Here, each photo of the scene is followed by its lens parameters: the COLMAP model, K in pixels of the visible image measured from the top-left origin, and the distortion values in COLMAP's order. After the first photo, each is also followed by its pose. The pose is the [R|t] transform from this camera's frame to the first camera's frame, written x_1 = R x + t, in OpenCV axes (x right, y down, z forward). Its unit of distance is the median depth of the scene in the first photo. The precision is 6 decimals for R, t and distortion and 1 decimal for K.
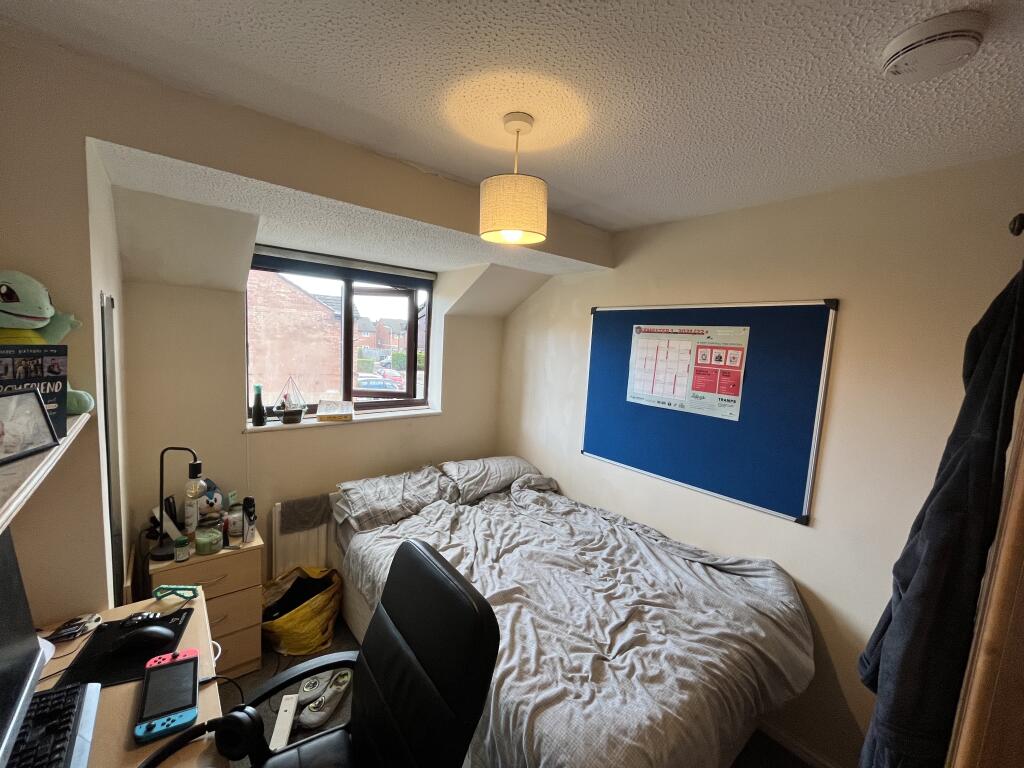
lens RADIAL K [[414.9, 0, 512.0], [0, 414.9, 384.0], [0, 0, 1]] dist [-0.000888, 0.000156]
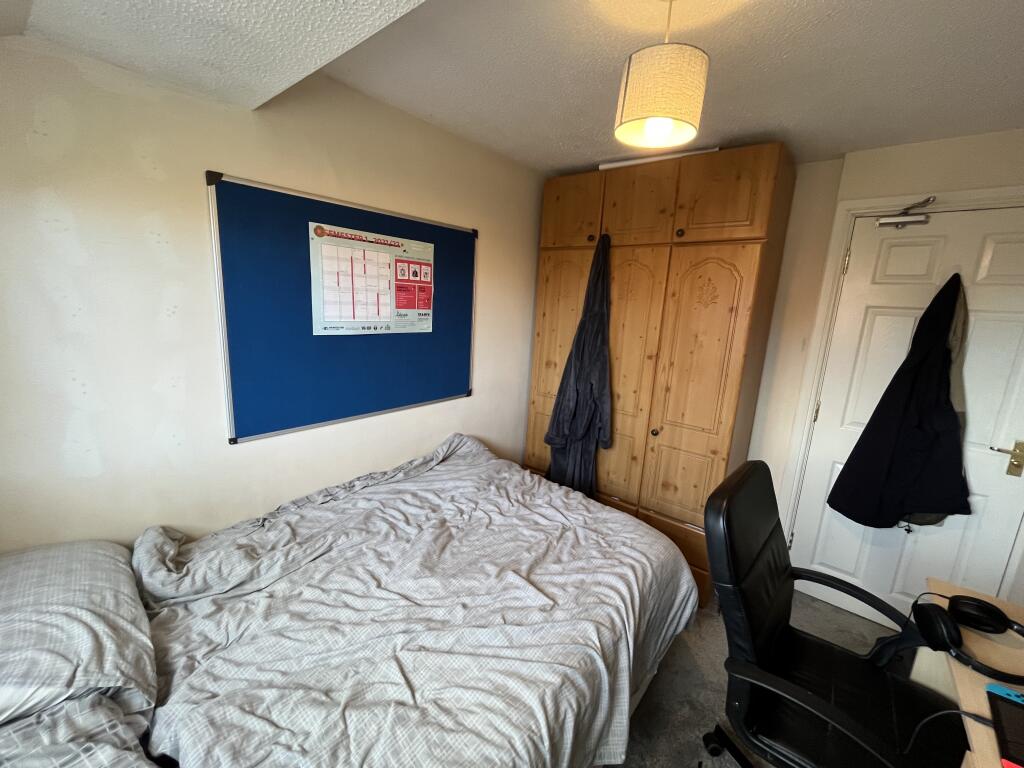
lens RADIAL K [[414.9, 0, 509.7], [0, 414.9, 383.5], [0, 0, 1]] dist [-0.003665, -0.000483]
pose [[-0.181538, -0.261023, 0.948109, -0.570392], [0.041644, 0.961224, 0.272607, -0.070598], [-0.982502, 0.088972, -0.163629, 0.966969]]
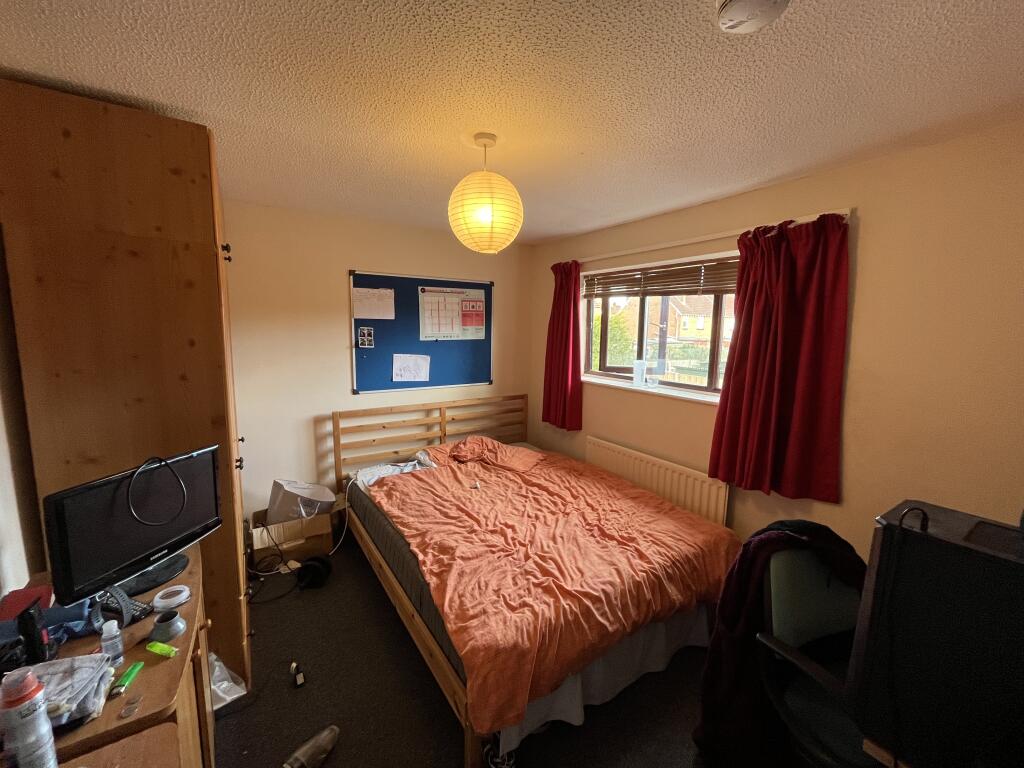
lens RADIAL K [[414.9, 0, 509.7], [0, 414.9, 383.5], [0, 0, 1]] dist [-0.003665, -0.000483]
pose [[0.109677, -0.202974, 0.973022, -1.351378], [0.111783, 0.975236, 0.190836, -0.063645], [-0.987662, 0.087837, 0.129650, 0.633178]]
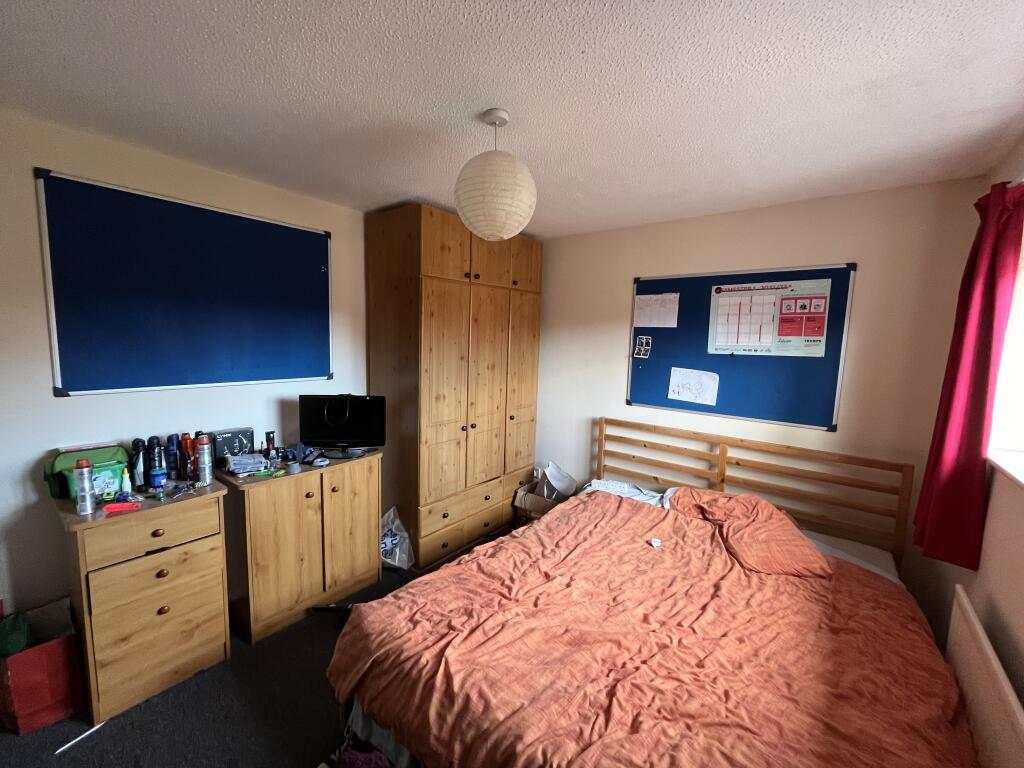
lens RADIAL K [[414.9, 0, 509.7], [0, 414.9, 383.5], [0, 0, 1]] dist [-0.003665, -0.000483]
pose [[0.978673, -0.061698, 0.195943, -0.591364], [0.061732, 0.998075, 0.005941, 0.101295], [-0.195932, 0.006281, 0.980597, -0.013755]]
